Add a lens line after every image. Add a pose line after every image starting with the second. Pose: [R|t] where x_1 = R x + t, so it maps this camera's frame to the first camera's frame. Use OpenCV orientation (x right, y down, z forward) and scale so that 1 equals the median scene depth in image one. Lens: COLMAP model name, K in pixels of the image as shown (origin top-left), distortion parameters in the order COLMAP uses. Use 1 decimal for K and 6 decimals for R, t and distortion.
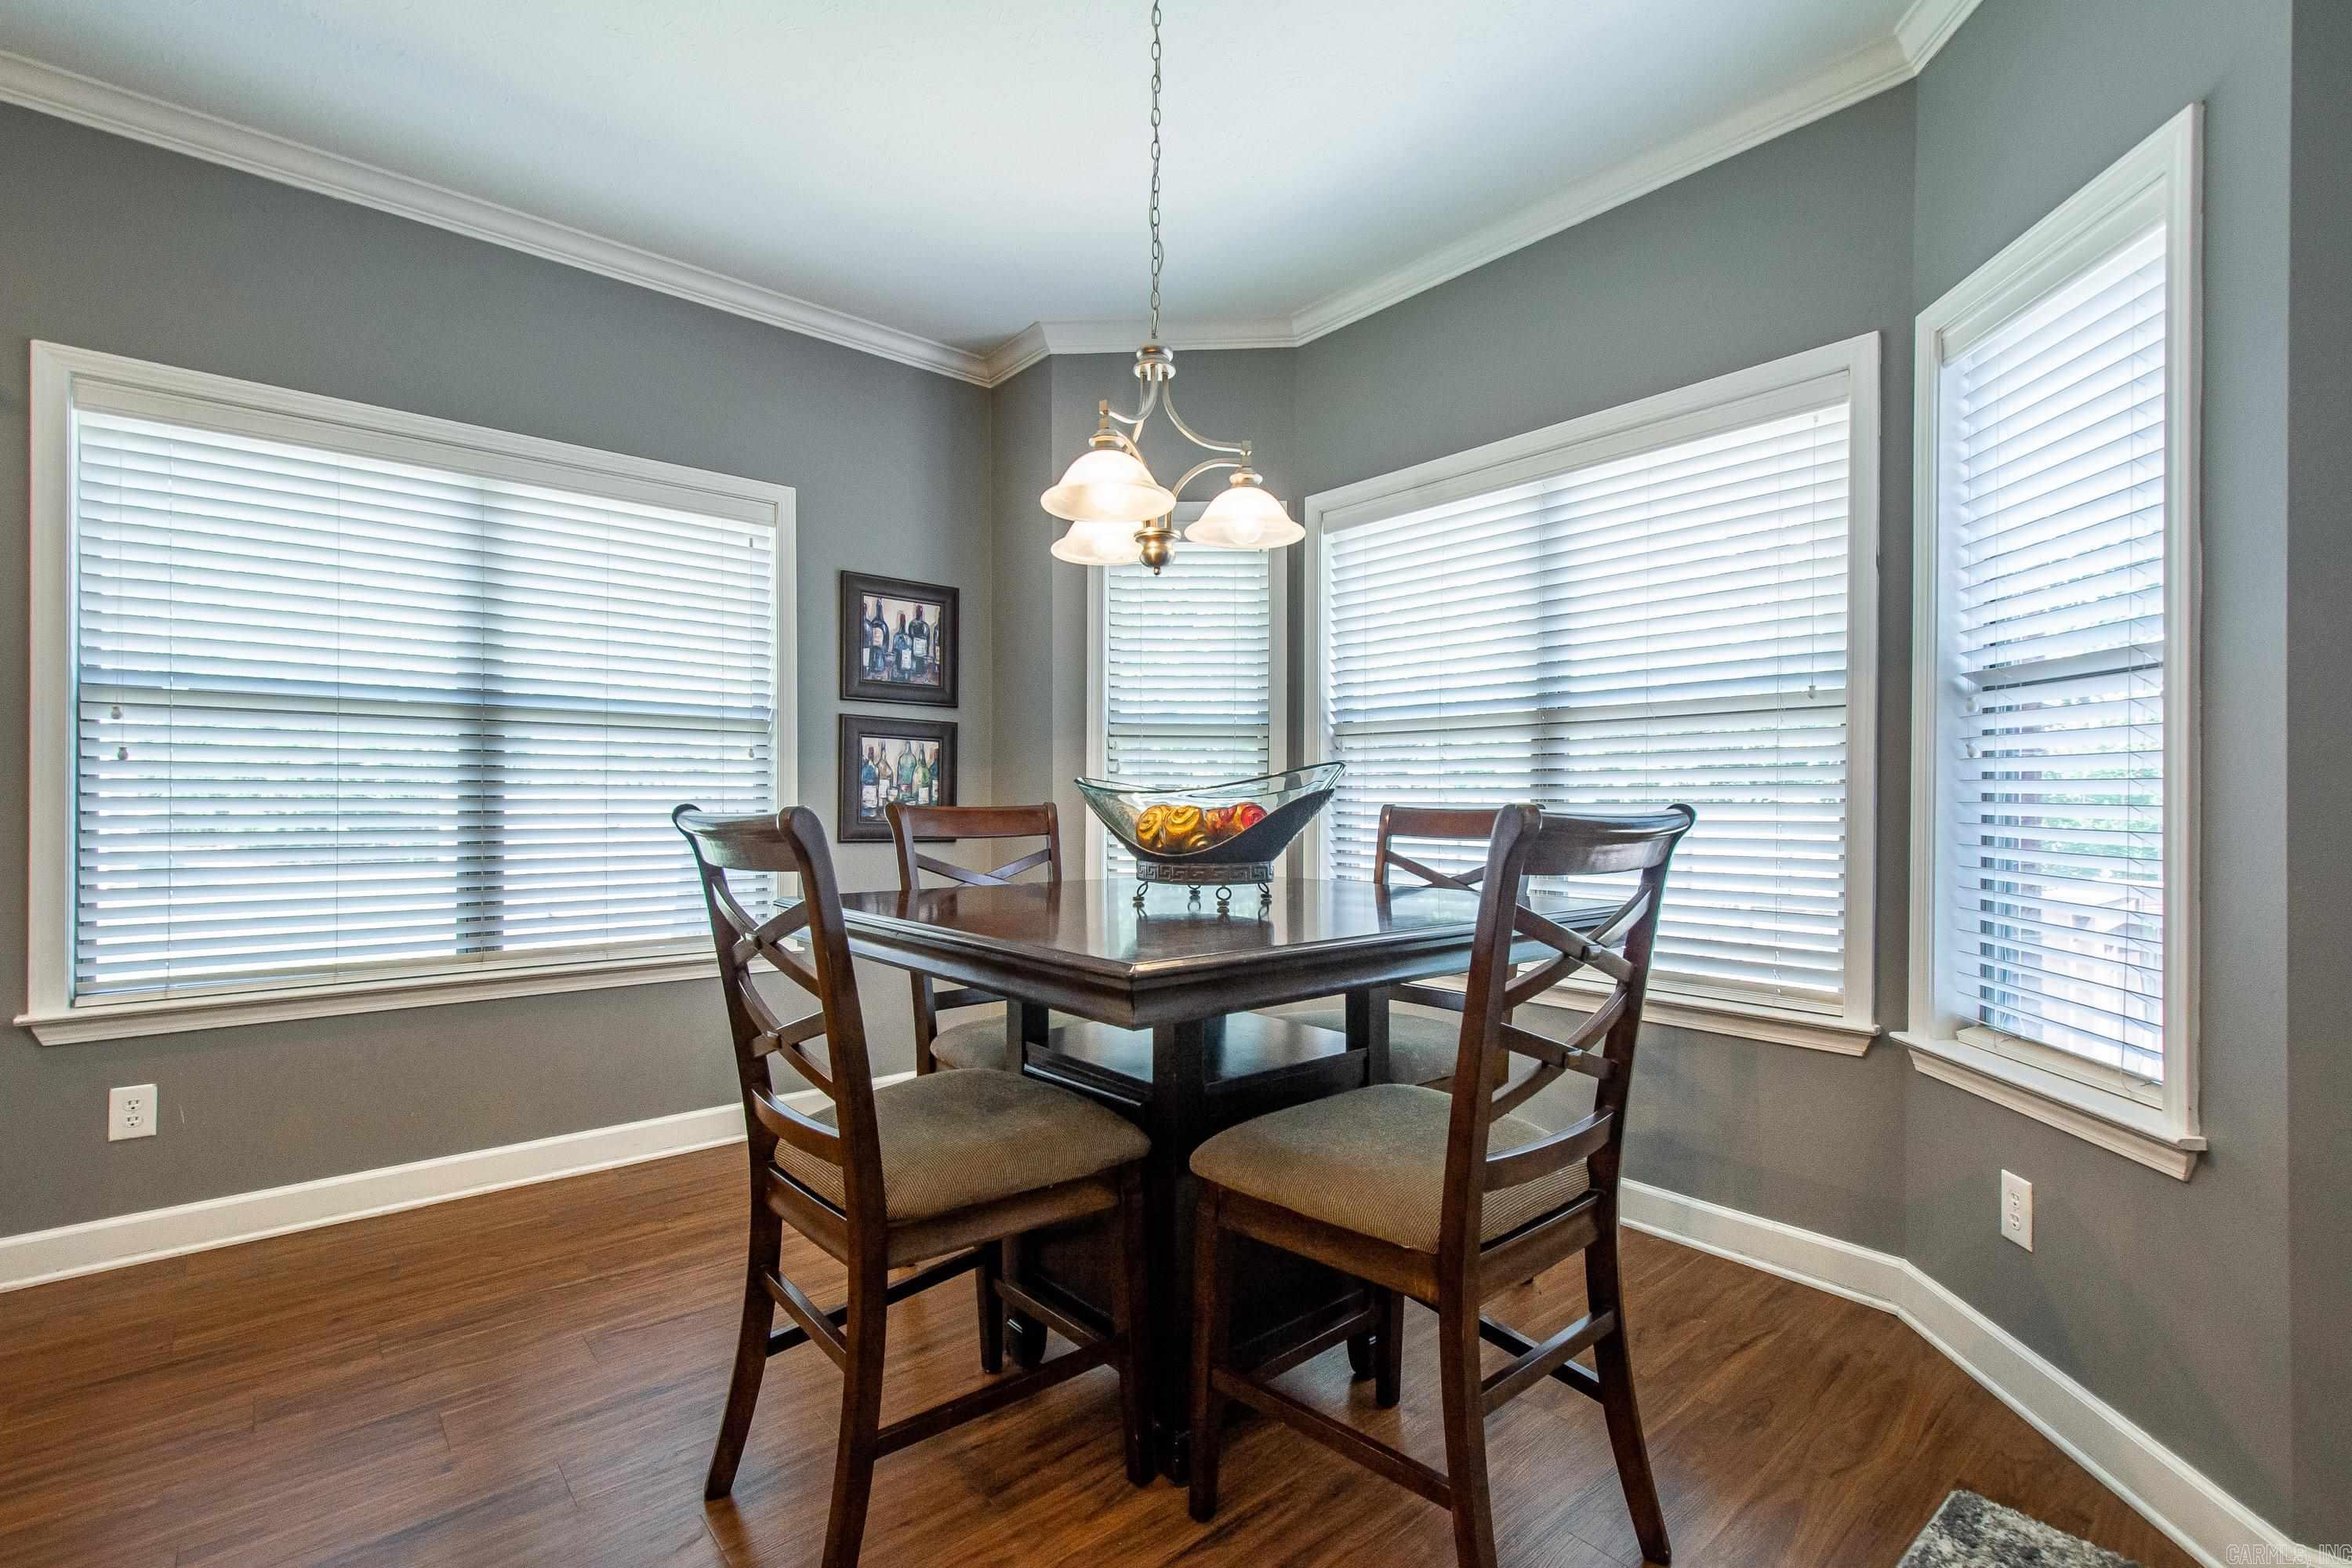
lens RADIAL K [[1072.0, 0, 1216.6], [0, 1072.0, 806.2], [0, 0, 1]] dist [0.019778, -0.009725]
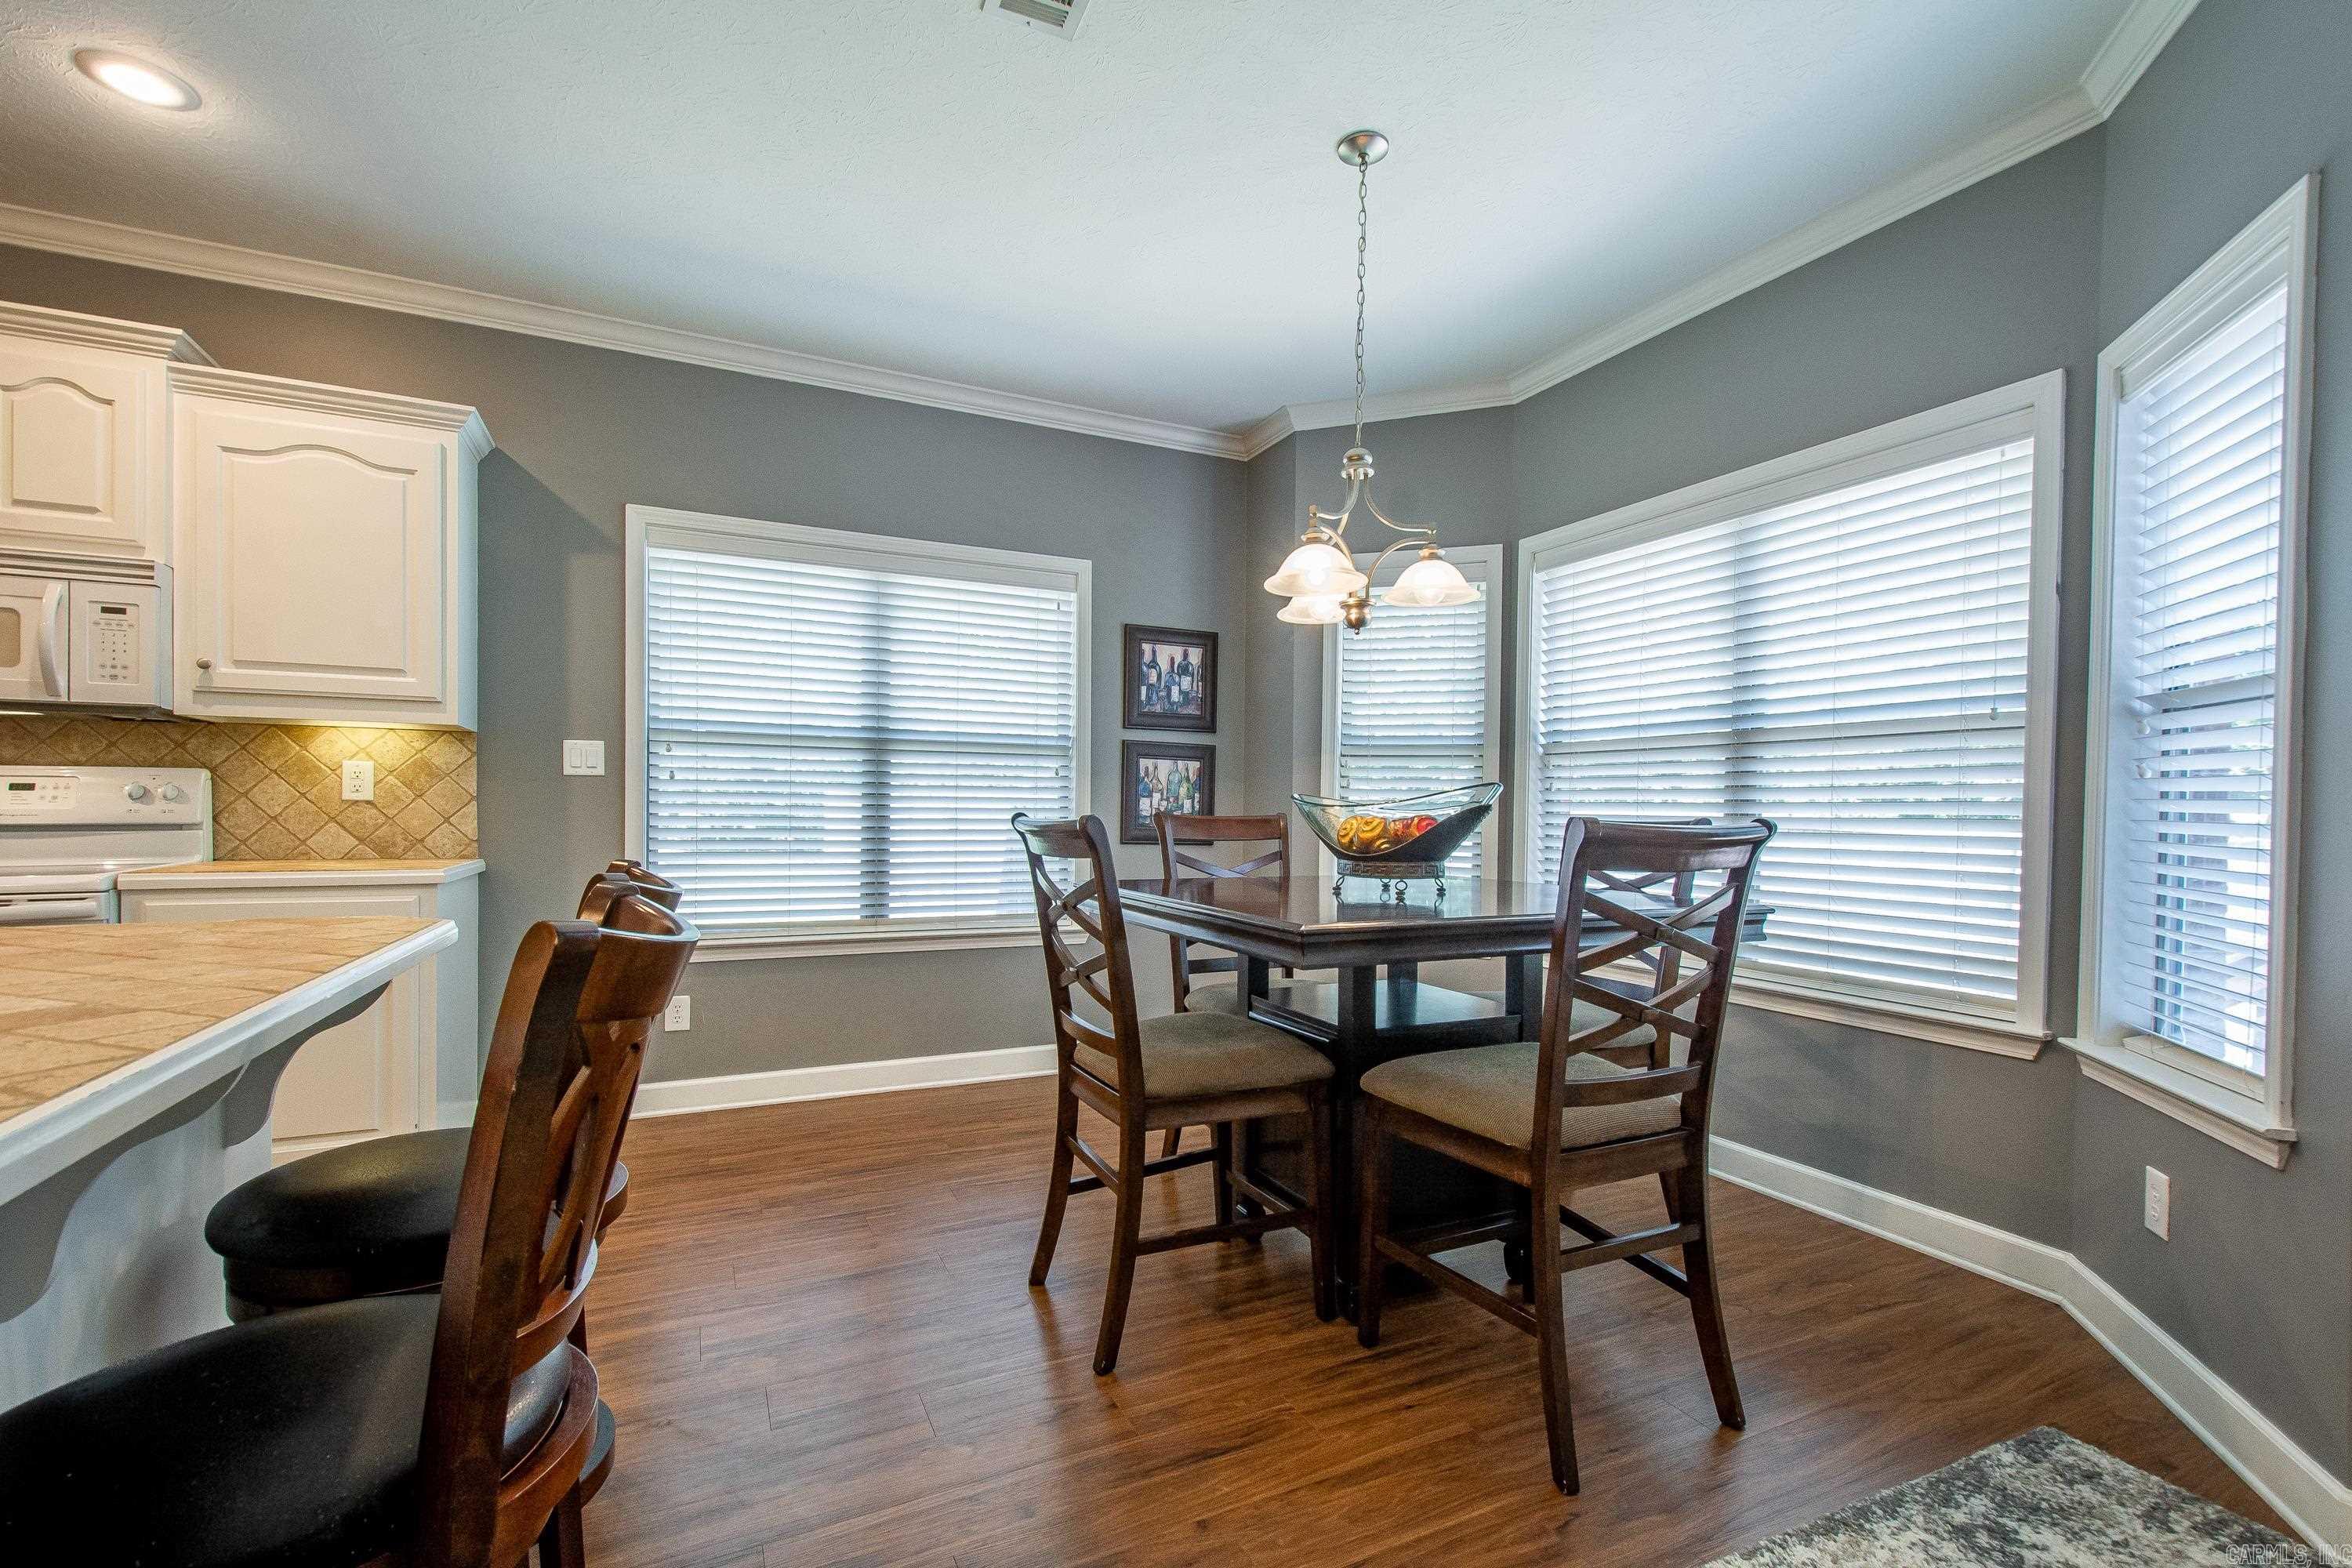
lens RADIAL K [[1029.2, 0, 1178.0], [0, 1029.2, 827.8], [0, 0, 1]] dist [-0.000004, -0.000163]
pose [[0.959048, 0.012678, -0.282960, 0.071828], [-0.009482, 0.999875, 0.012663, -0.000319], [0.283086, -0.009461, 0.959048, -0.183391]]
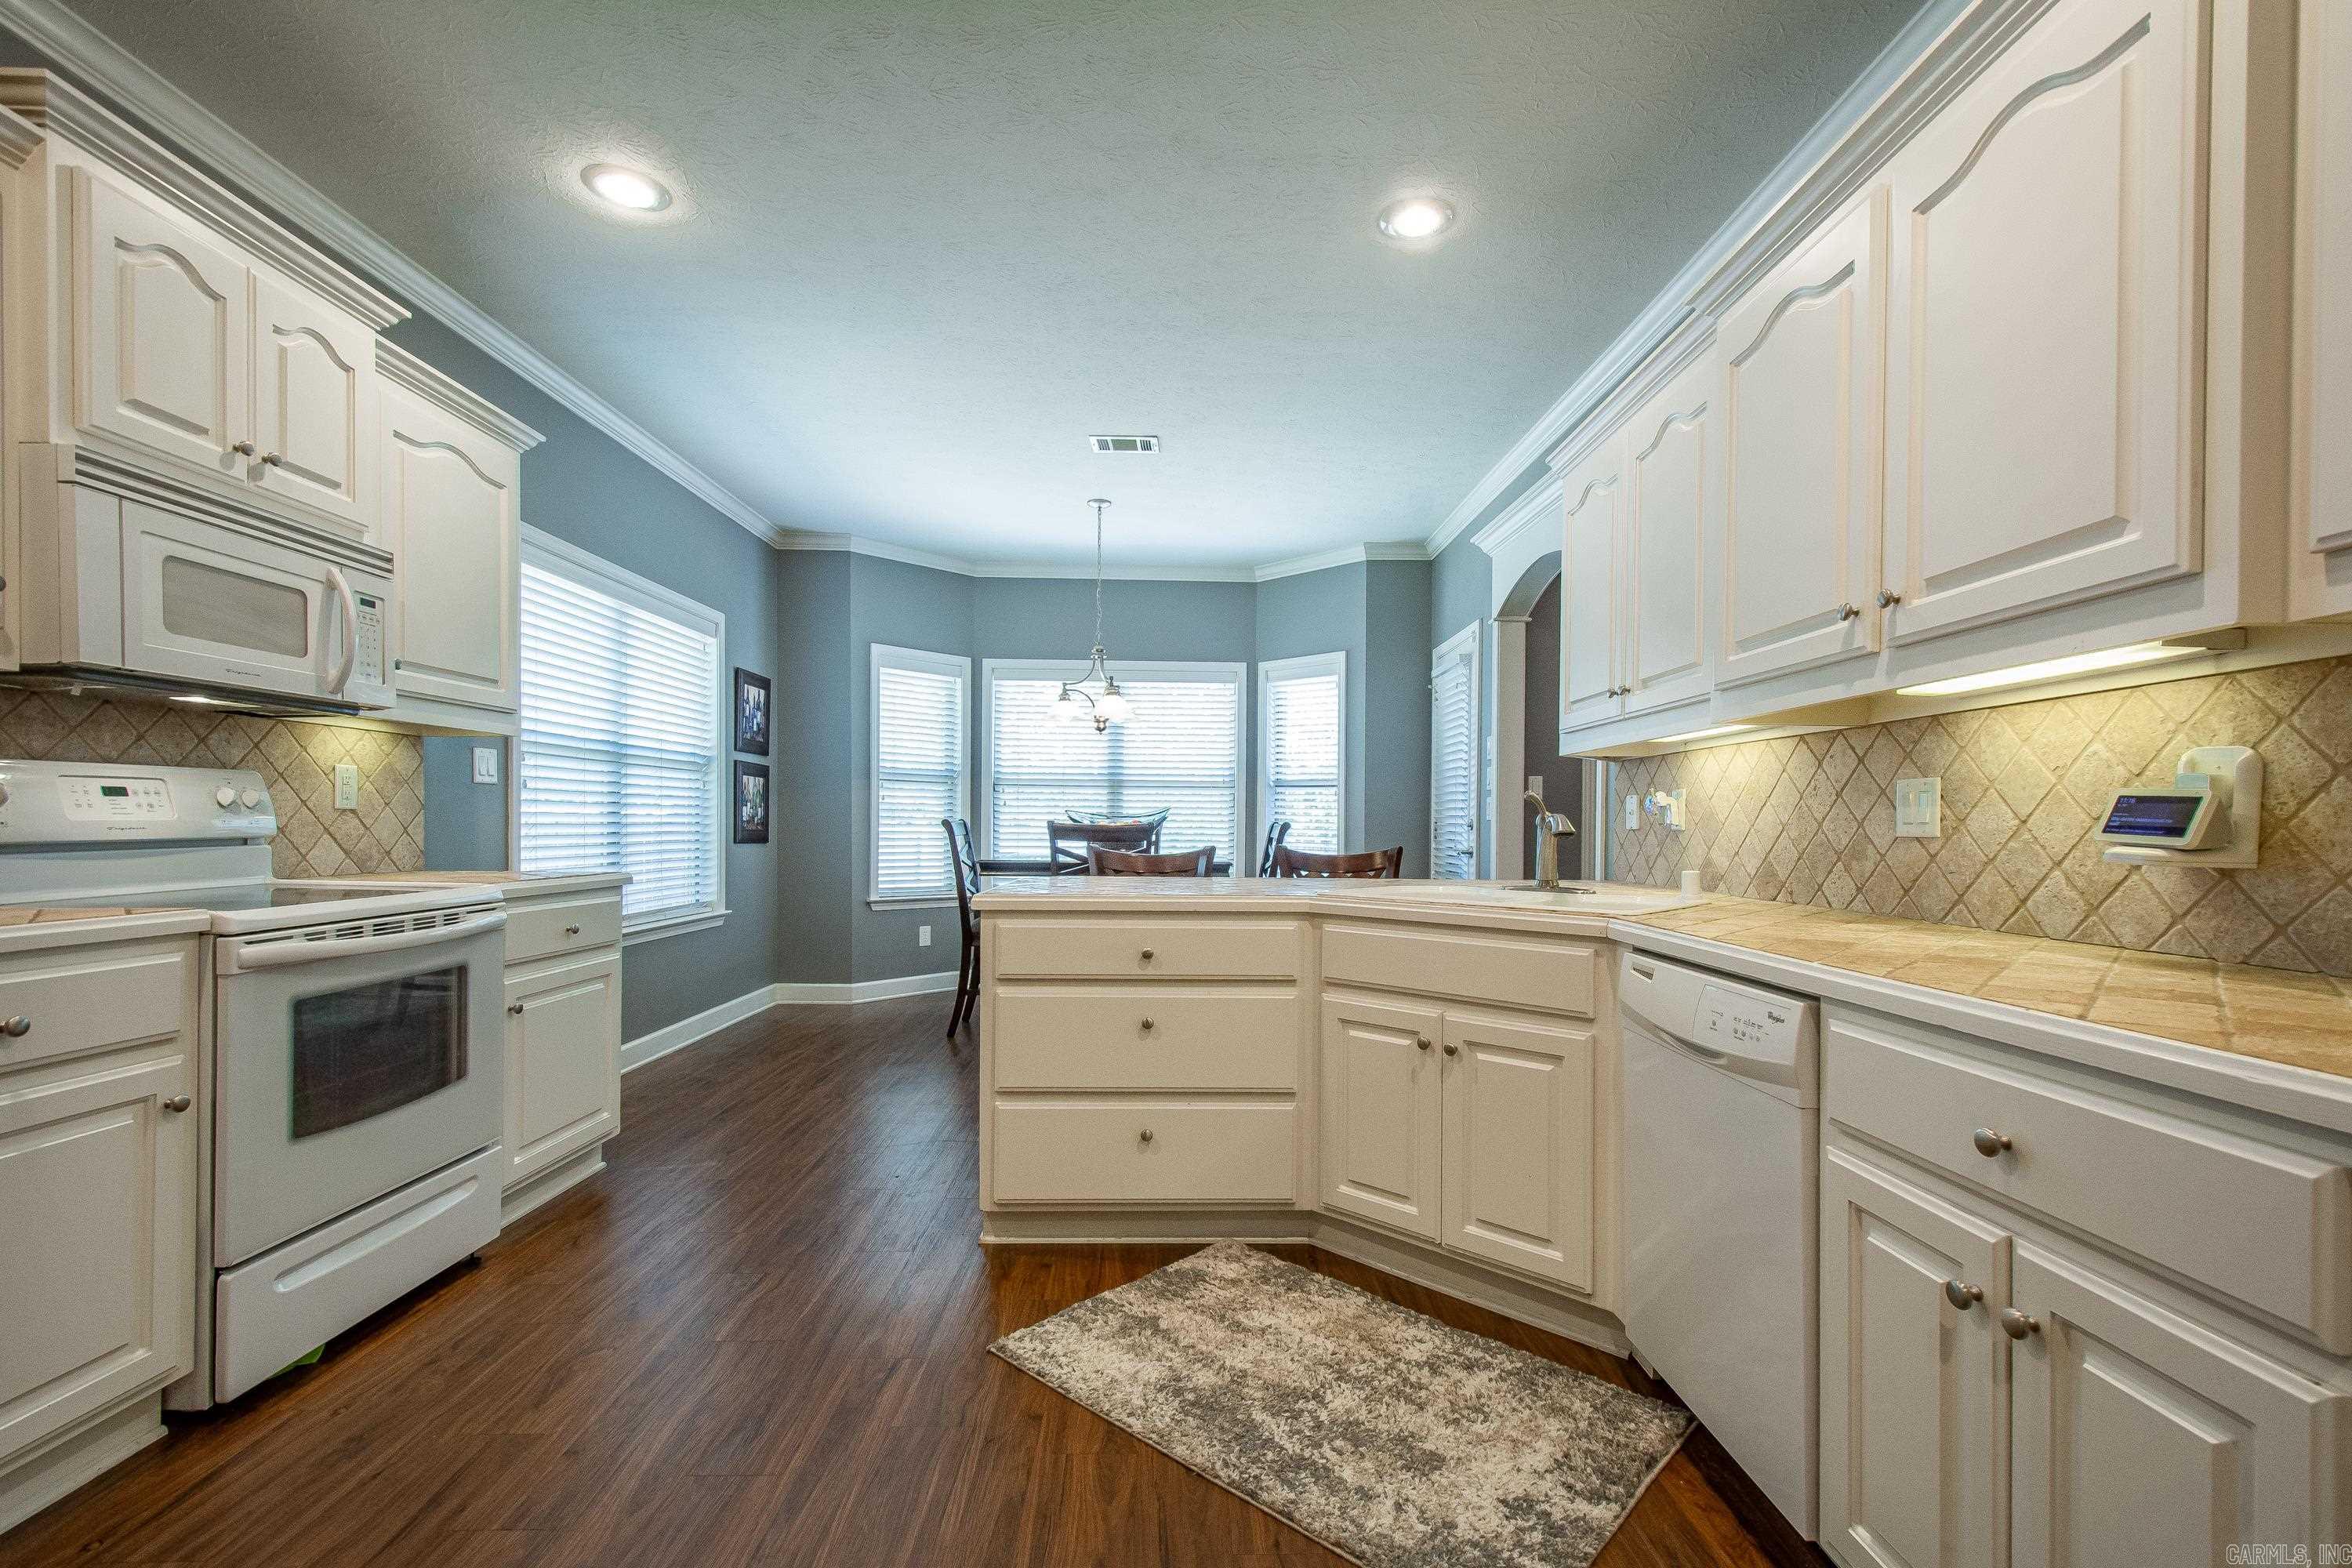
lens RADIAL K [[1053.3, 0, 1201.6], [0, 1053.3, 827.8], [0, 0, 1]] dist [0.022105, -0.009214]
pose [[0.649842, 0.000517, 0.760069, -1.643379], [-0.004987, 0.999981, 0.003583, 0.003891], [-0.760053, -0.006119, 0.649832, -0.761485]]
